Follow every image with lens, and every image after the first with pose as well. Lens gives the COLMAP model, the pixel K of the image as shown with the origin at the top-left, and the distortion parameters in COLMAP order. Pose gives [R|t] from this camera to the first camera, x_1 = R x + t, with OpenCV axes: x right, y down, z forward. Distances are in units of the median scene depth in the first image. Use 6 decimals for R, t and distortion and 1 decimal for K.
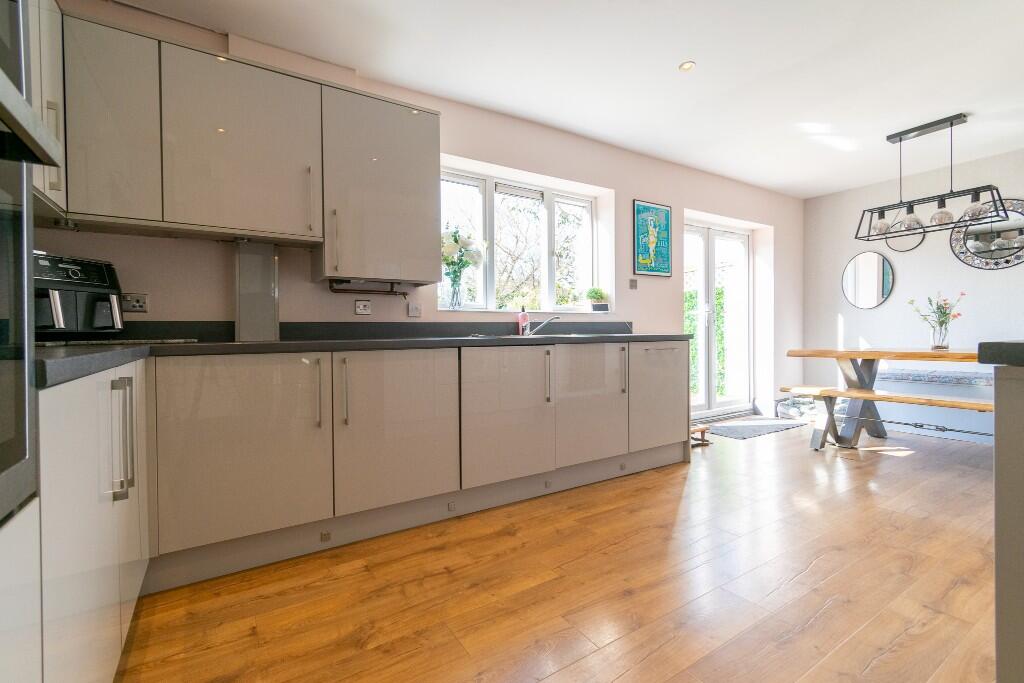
lens RADIAL K [[450.4, 0, 511.2], [0, 450.4, 335.1], [0, 0, 1]] dist [-0.000802, -0.000315]
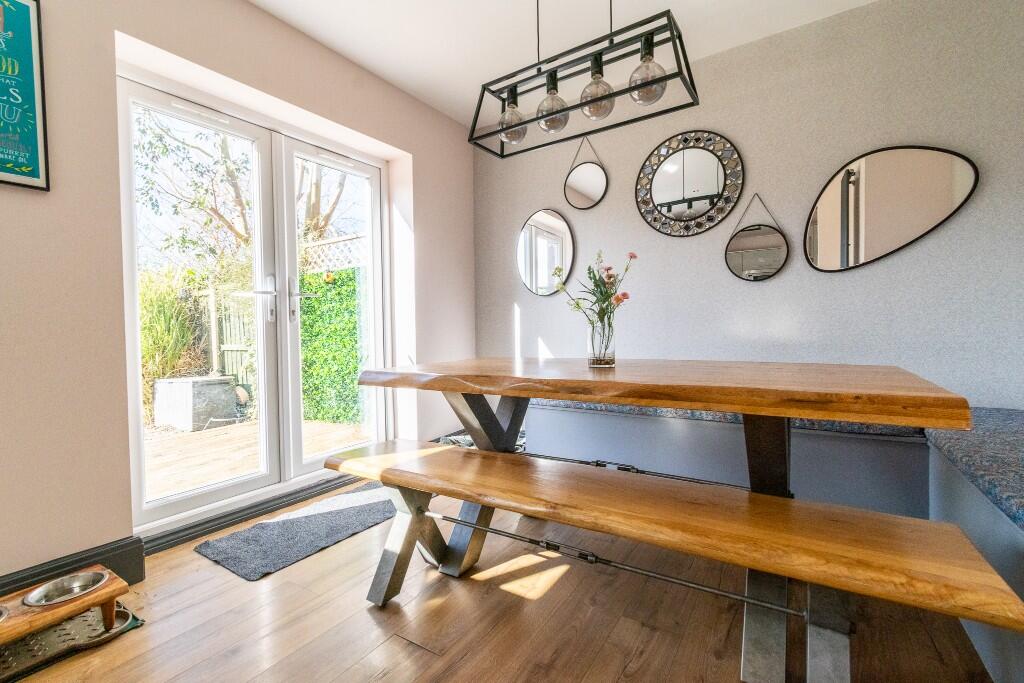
lens RADIAL K [[450.4, 0, 511.2], [0, 450.4, 335.1], [0, 0, 1]] dist [-0.000802, -0.000315]
pose [[0.906587, -0.012011, 0.421848, 0.573267], [0.009613, 0.999923, 0.007811, -0.007144], [-0.421909, -0.003026, 0.906633, 0.516556]]
